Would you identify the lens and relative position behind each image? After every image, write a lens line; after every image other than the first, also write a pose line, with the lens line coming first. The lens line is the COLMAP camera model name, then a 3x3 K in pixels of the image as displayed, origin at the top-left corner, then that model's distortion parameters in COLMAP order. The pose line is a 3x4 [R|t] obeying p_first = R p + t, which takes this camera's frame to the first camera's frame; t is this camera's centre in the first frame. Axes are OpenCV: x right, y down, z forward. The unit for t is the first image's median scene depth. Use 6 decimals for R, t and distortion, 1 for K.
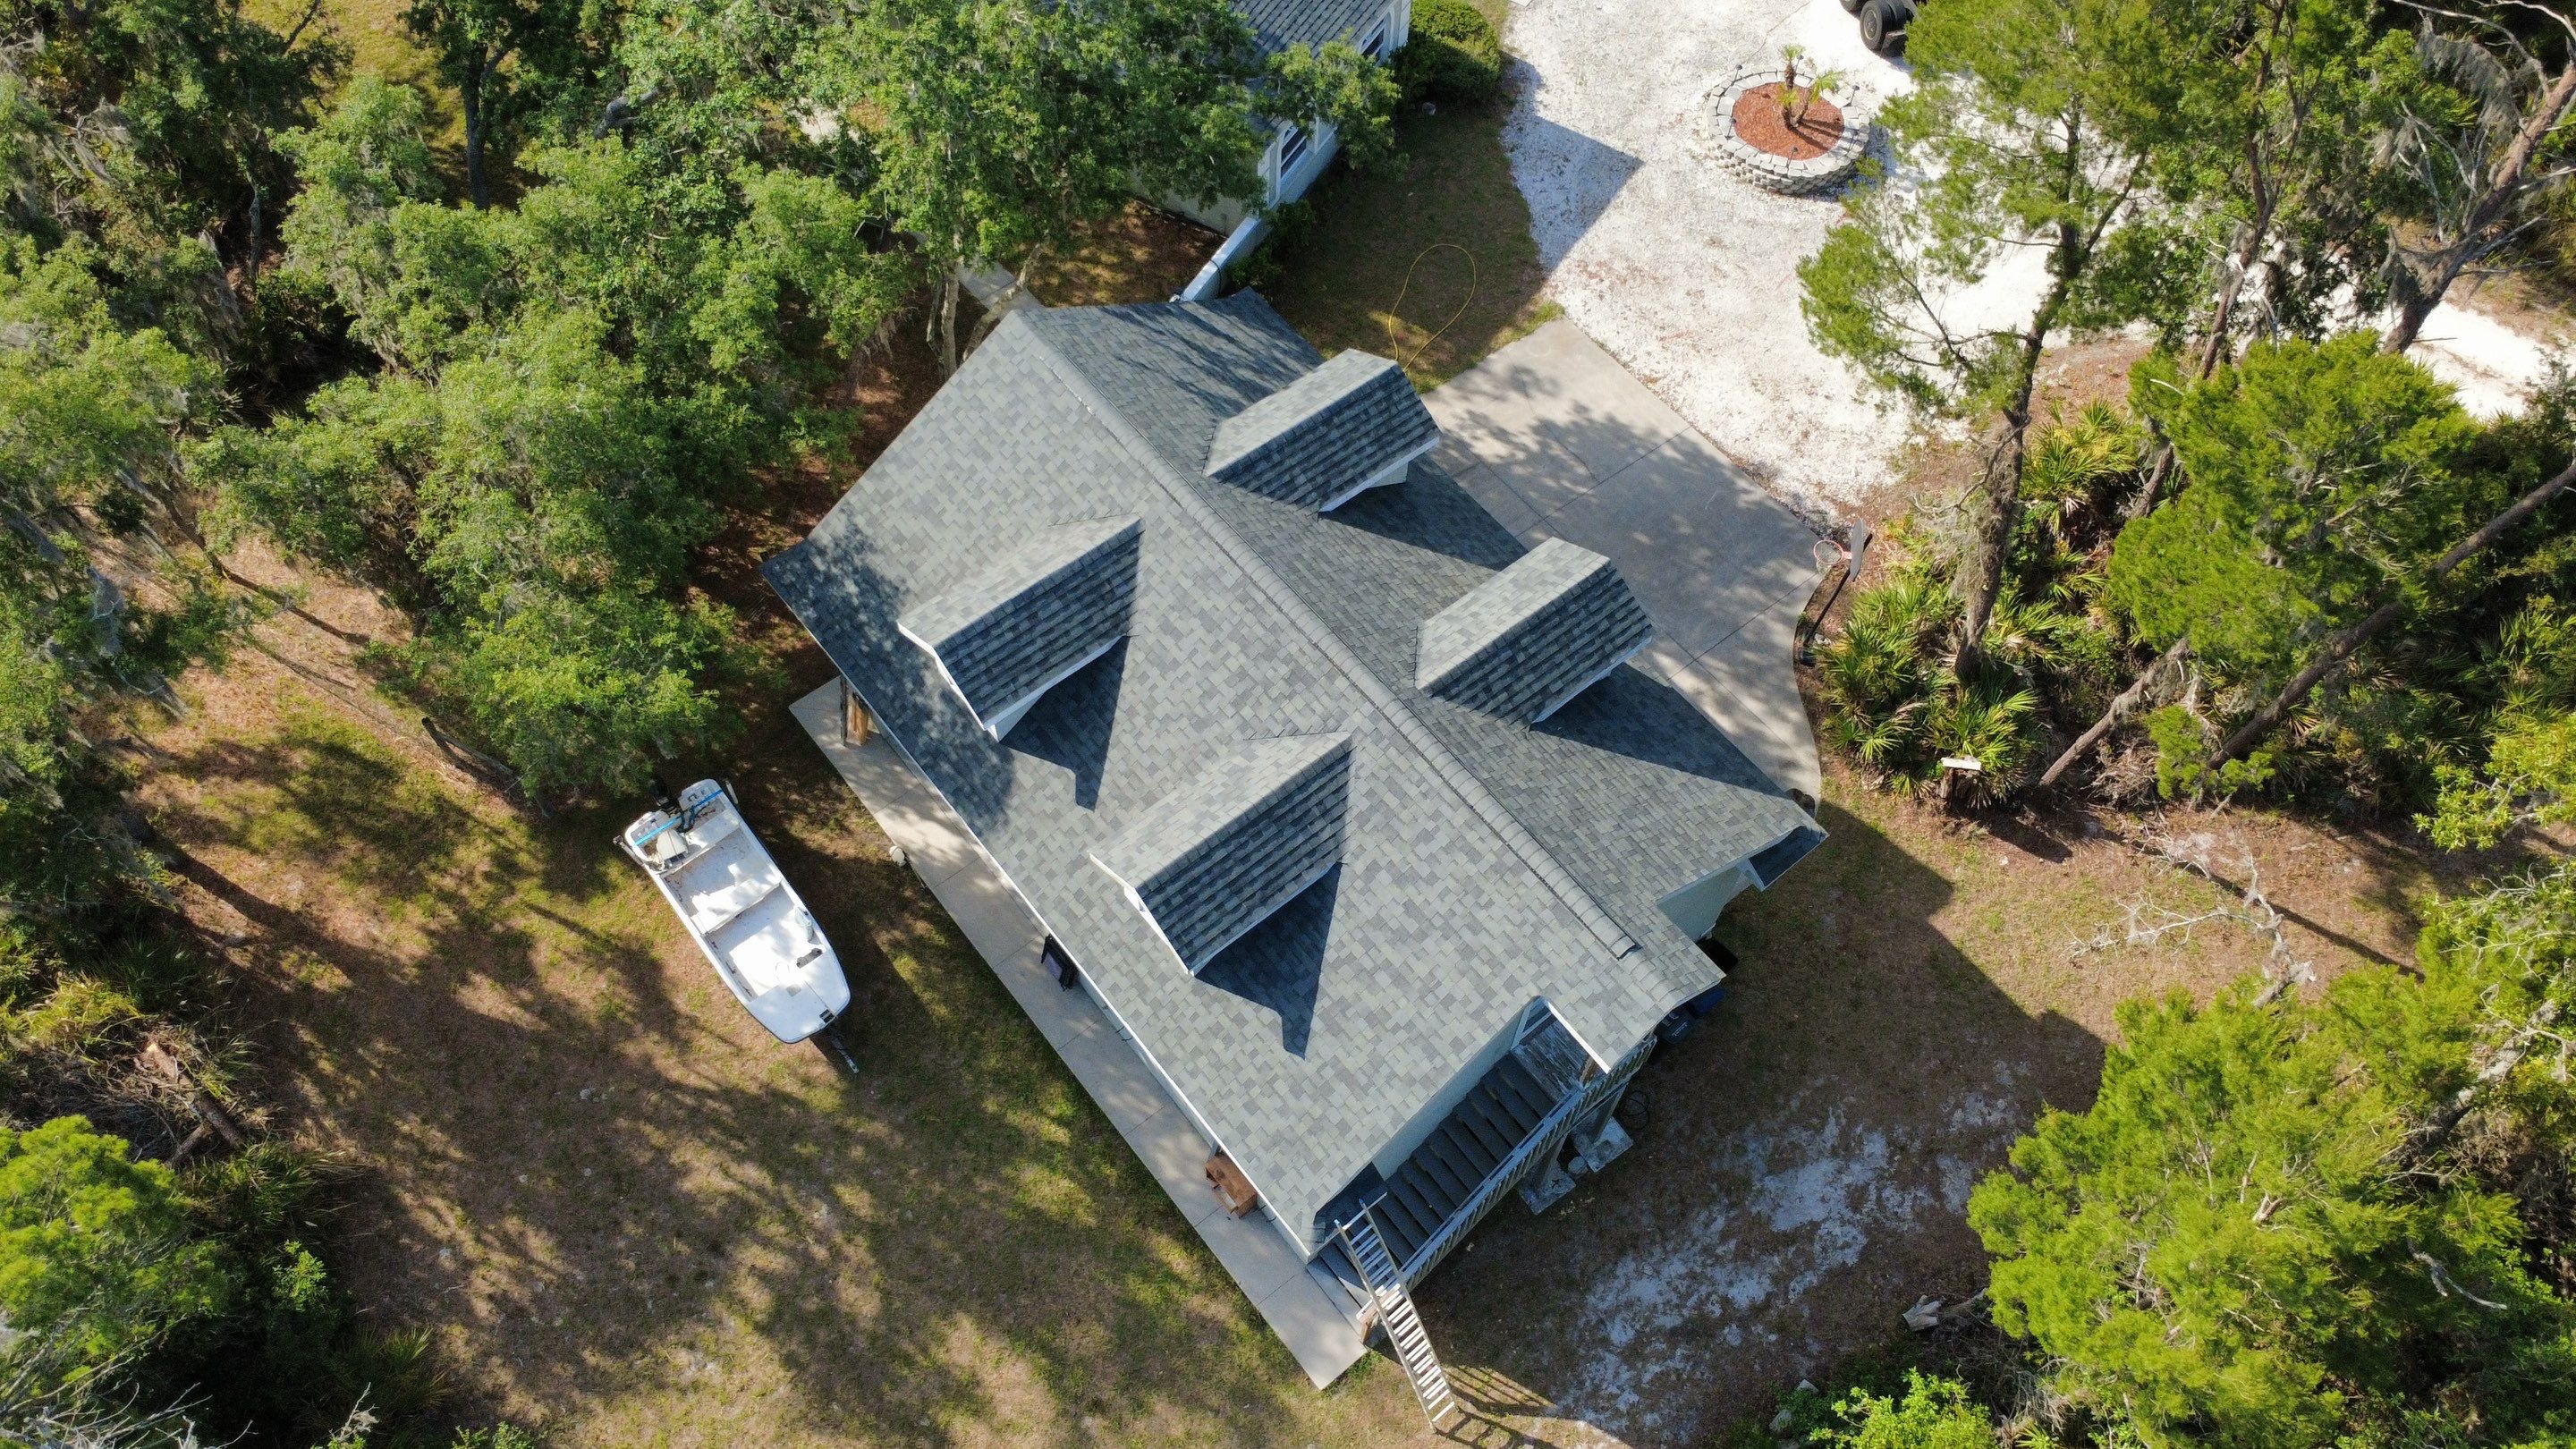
lens RADIAL K [[1870.2, 0, 1285.5], [0, 1870.2, 721.5], [0, 0, 1]] dist [-0.003774, 0.005571]
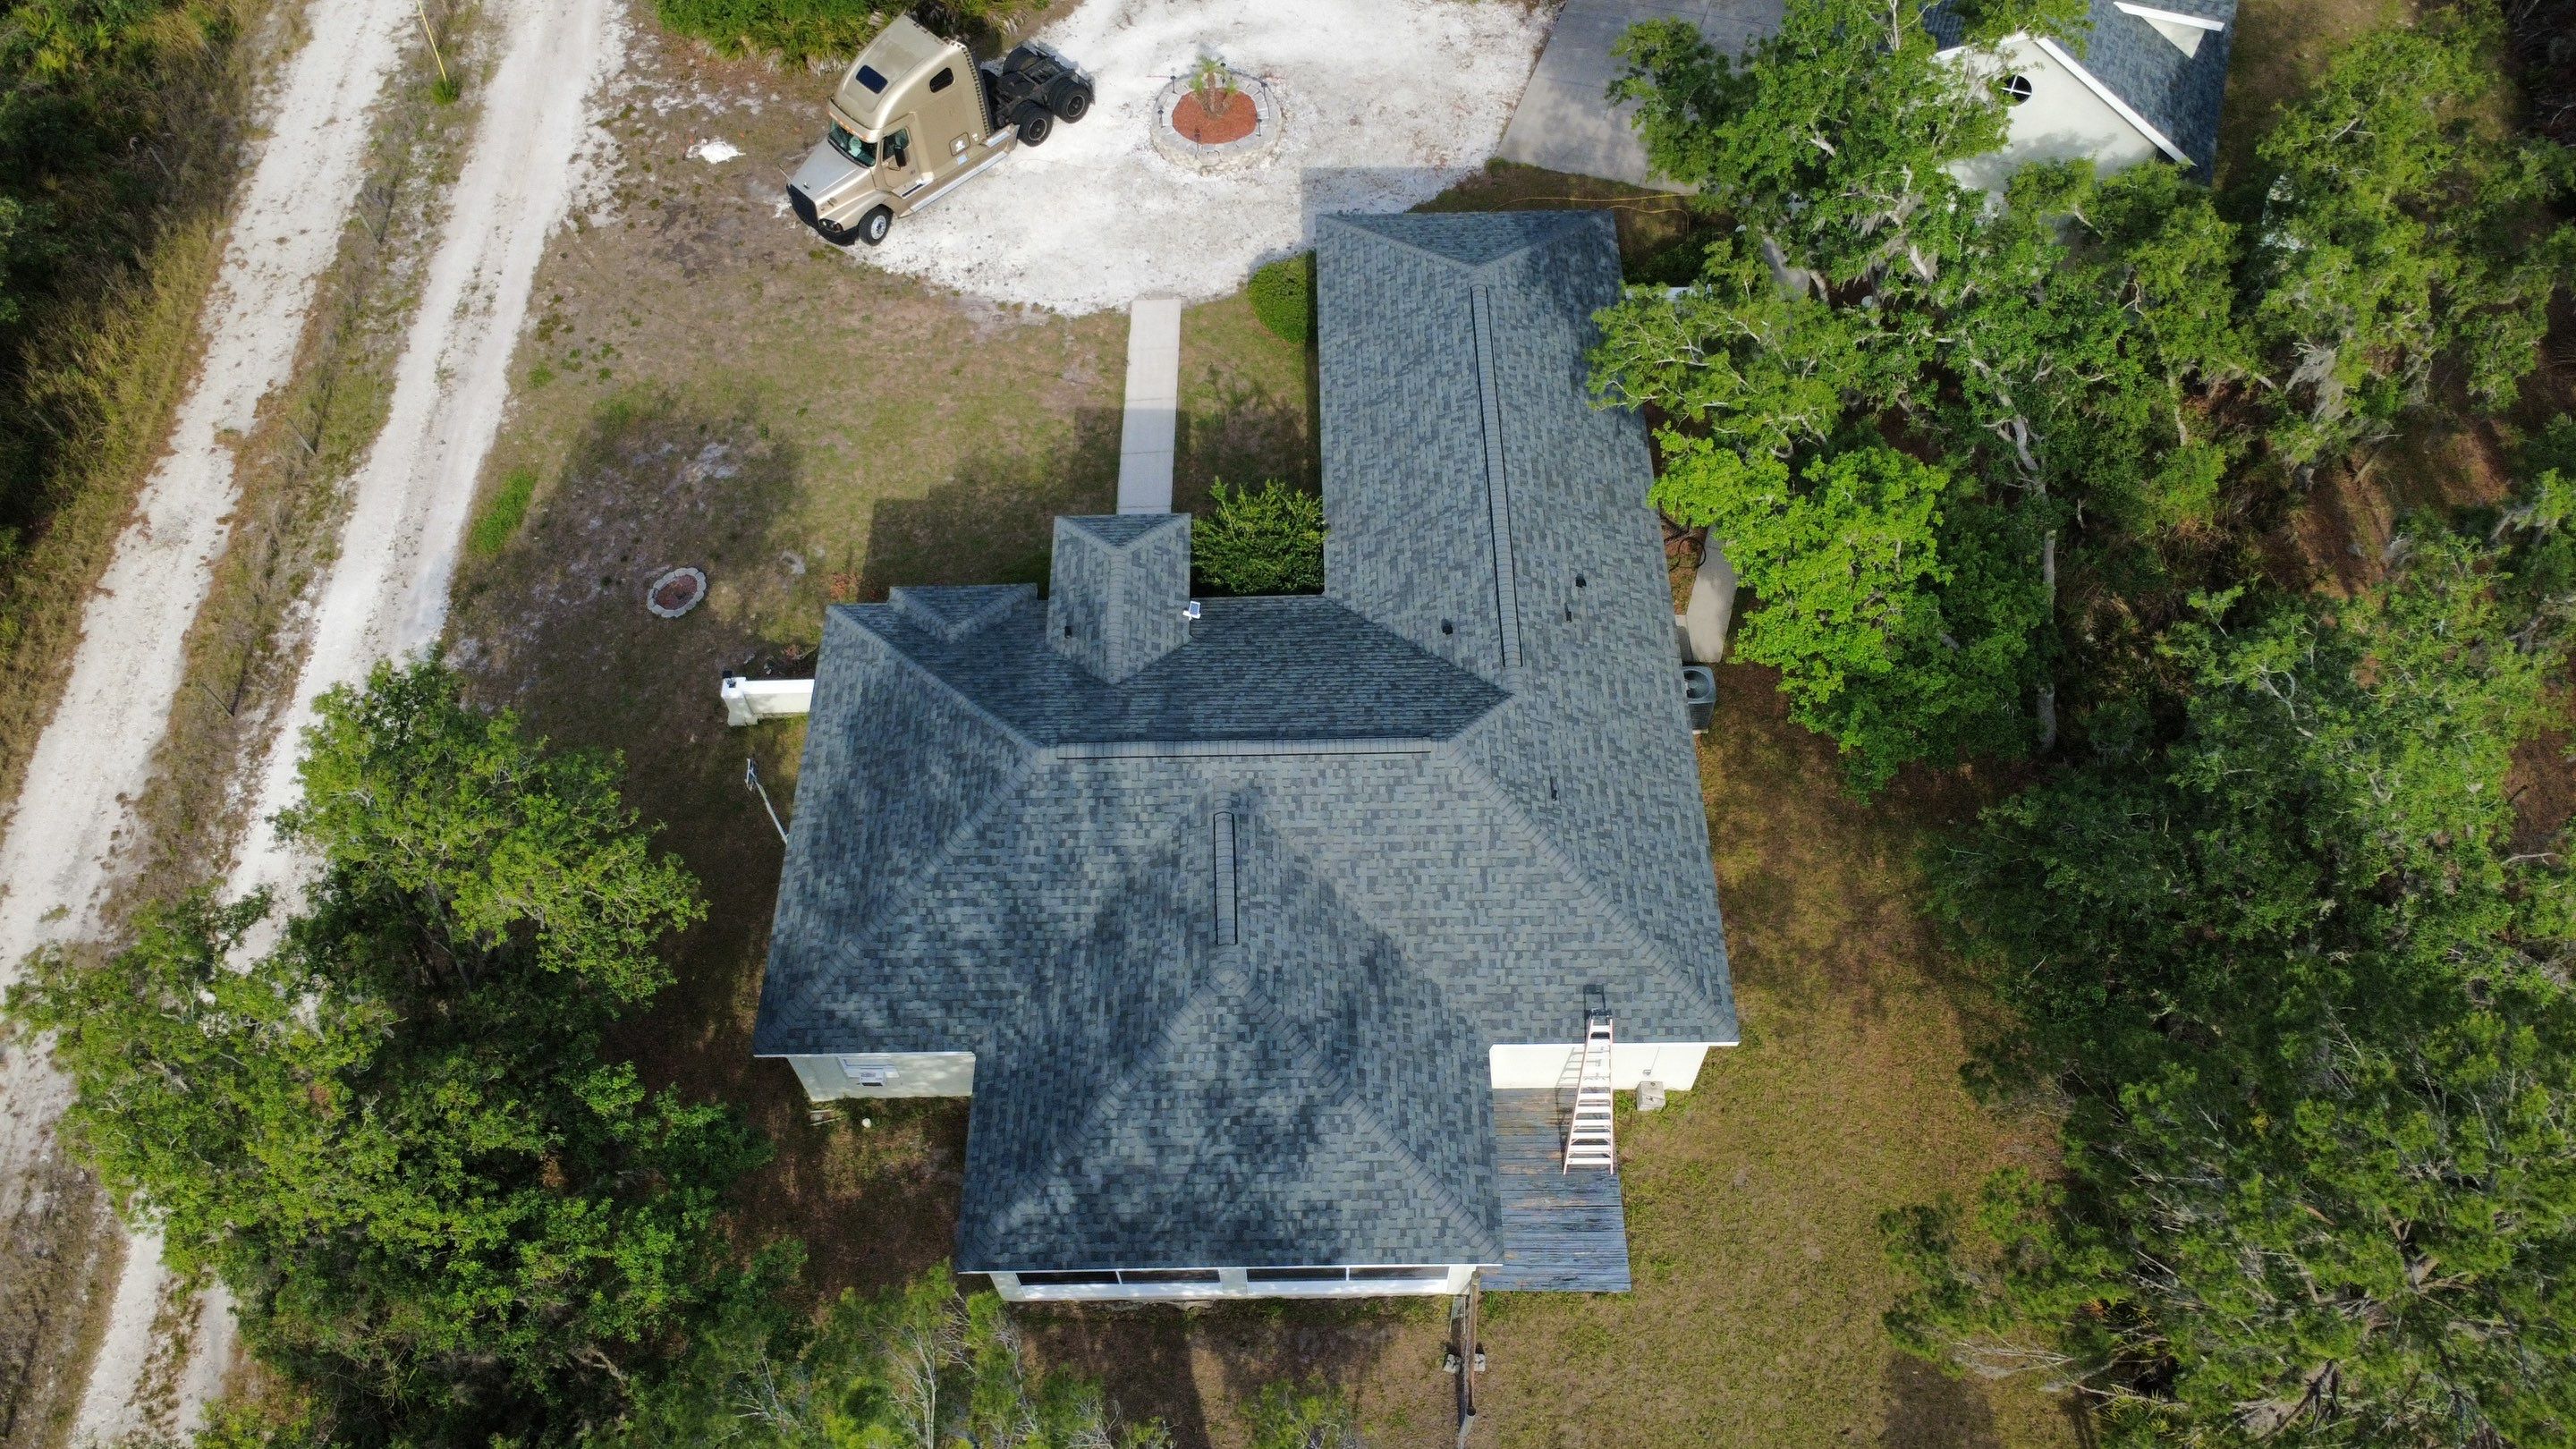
lens RADIAL K [[1870.2, 0, 1285.6], [0, 1870.2, 724.6], [0, 0, 1]] dist [-0.003774, 0.005571]
pose [[-0.509653, -0.722081, 0.467817, -0.904638], [0.742694, -0.094730, 0.662896, -1.638847], [-0.434349, 0.685292, 0.584565, 0.743115]]
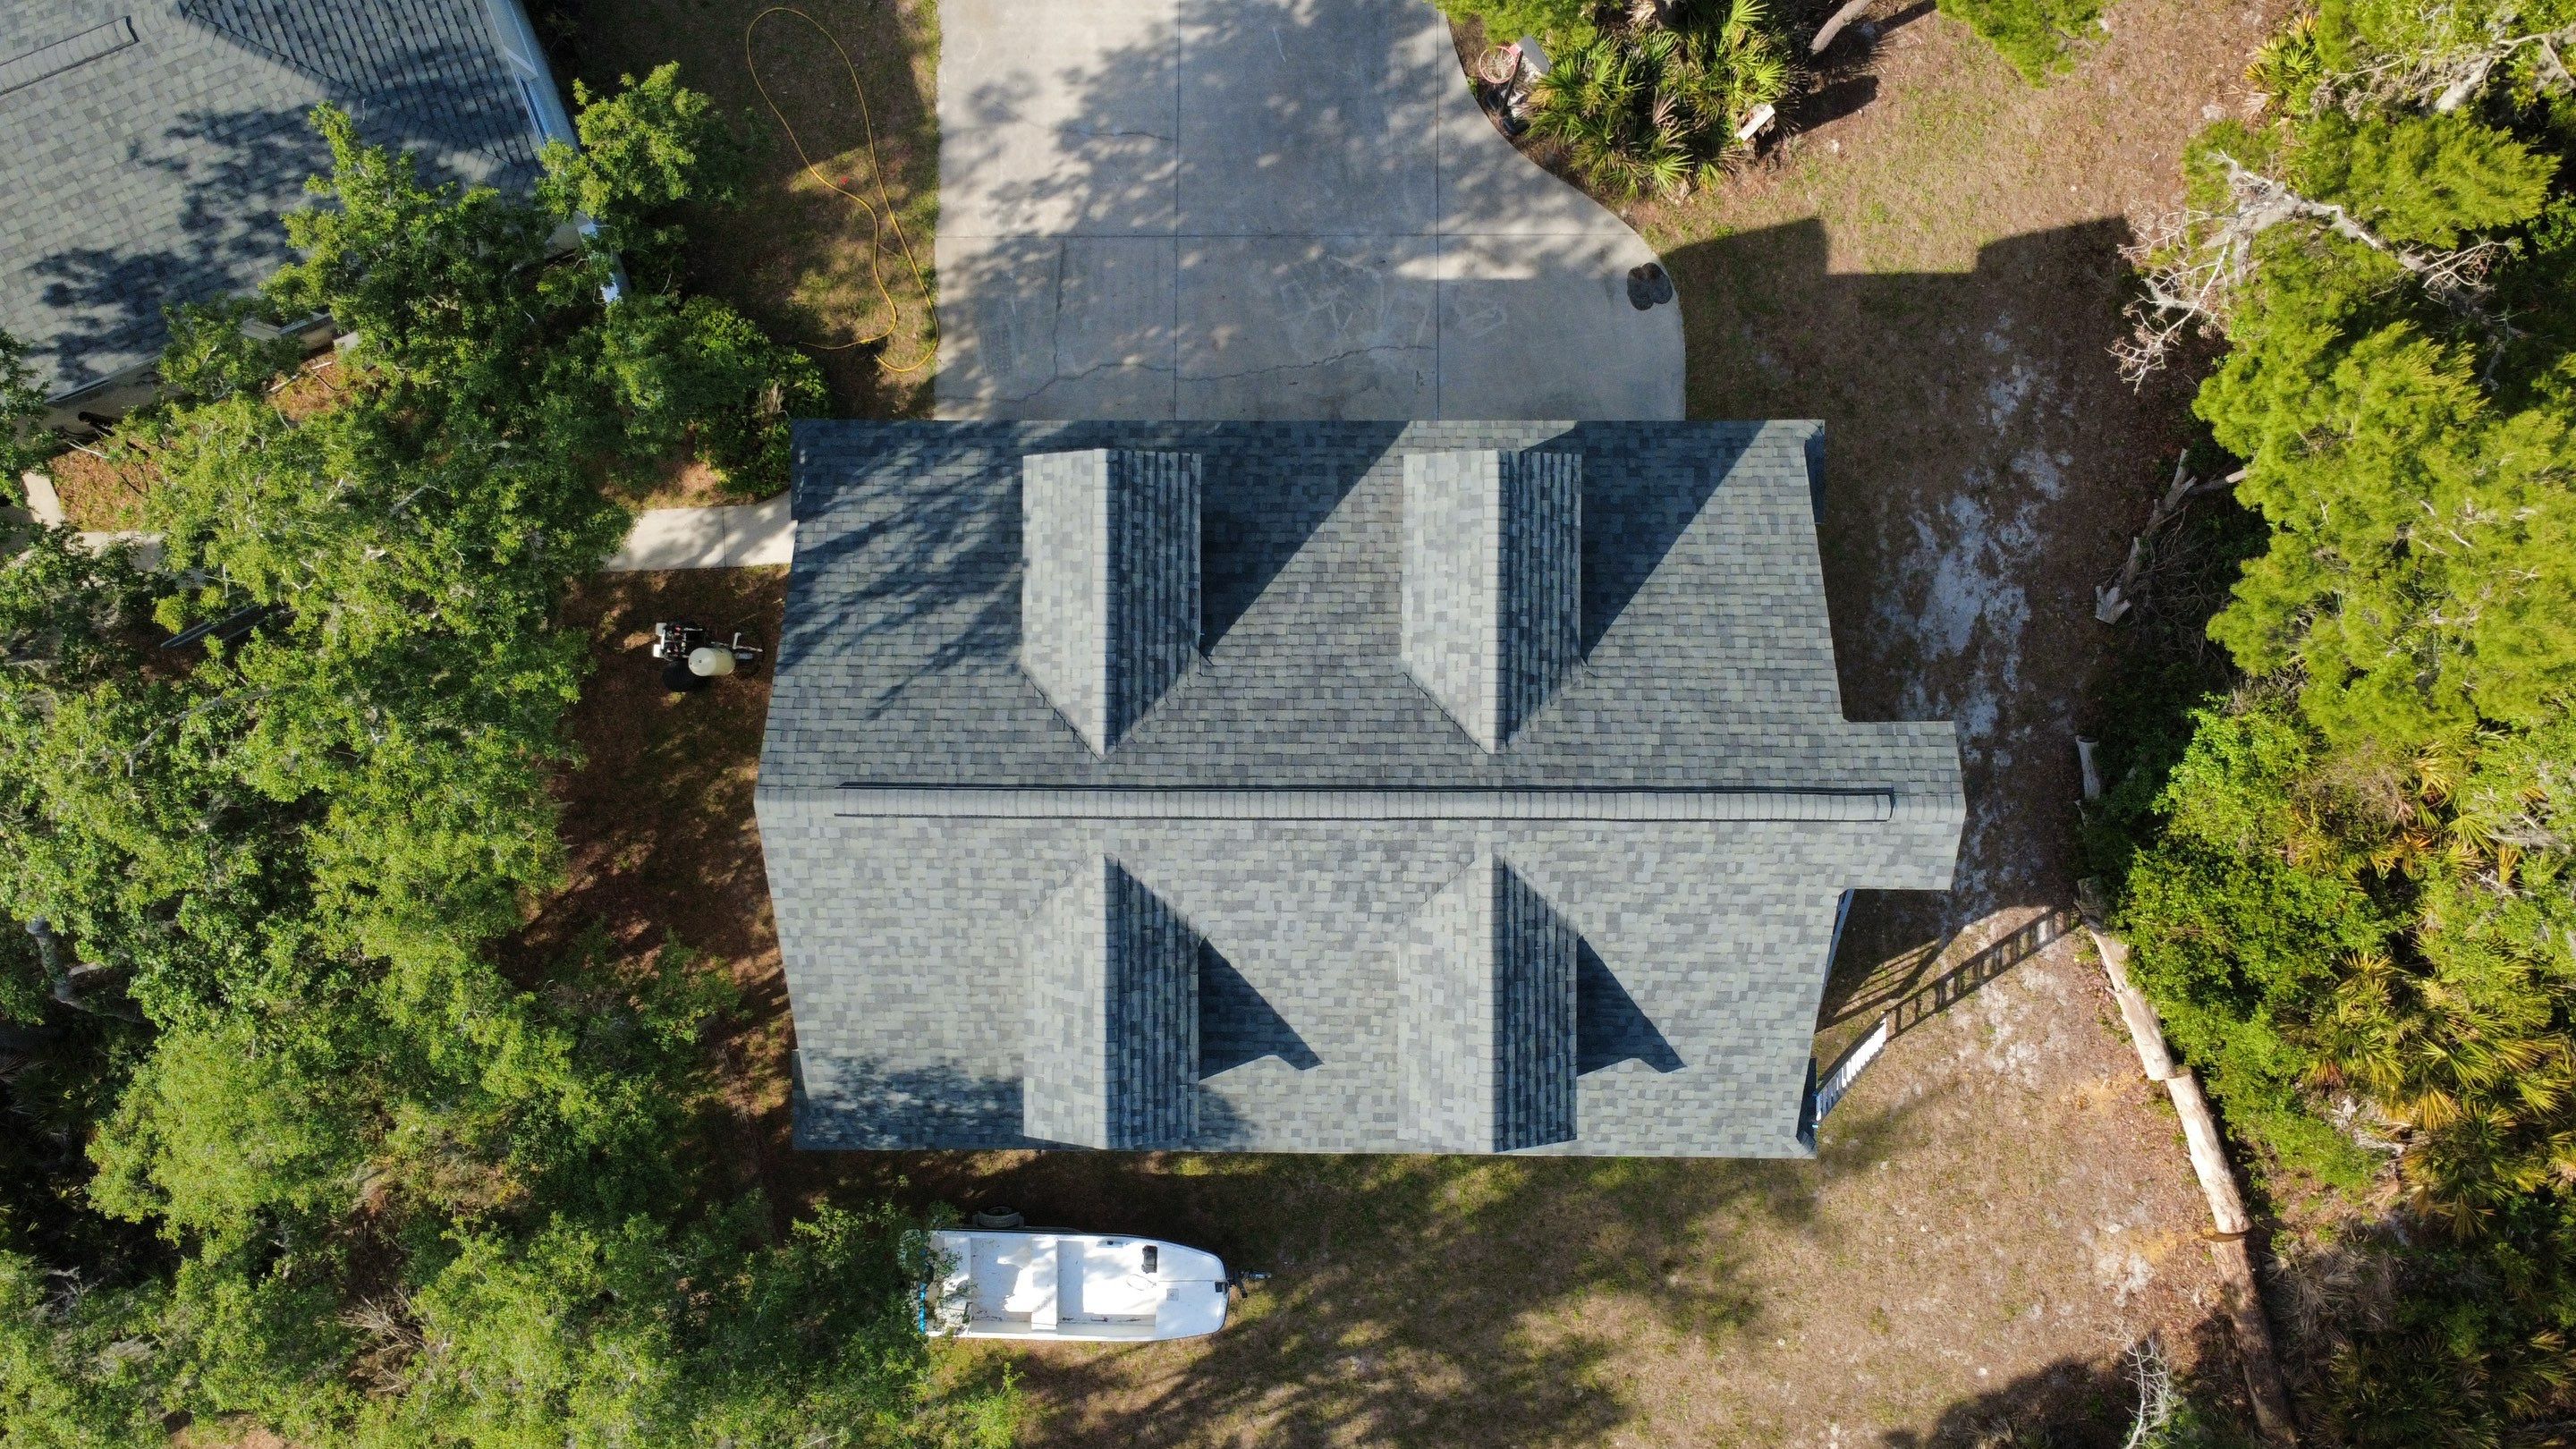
lens RADIAL K [[1870.2, 0, 1280.6], [0, 1870.2, 723.2], [0, 0, 1]] dist [-0.003774, 0.005571]
pose [[0.628768, -0.775219, -0.060714, 0.062847], [0.685246, 0.515498, 0.514490, -0.470864], [-0.367544, -0.365099, 0.855344, 0.252652]]
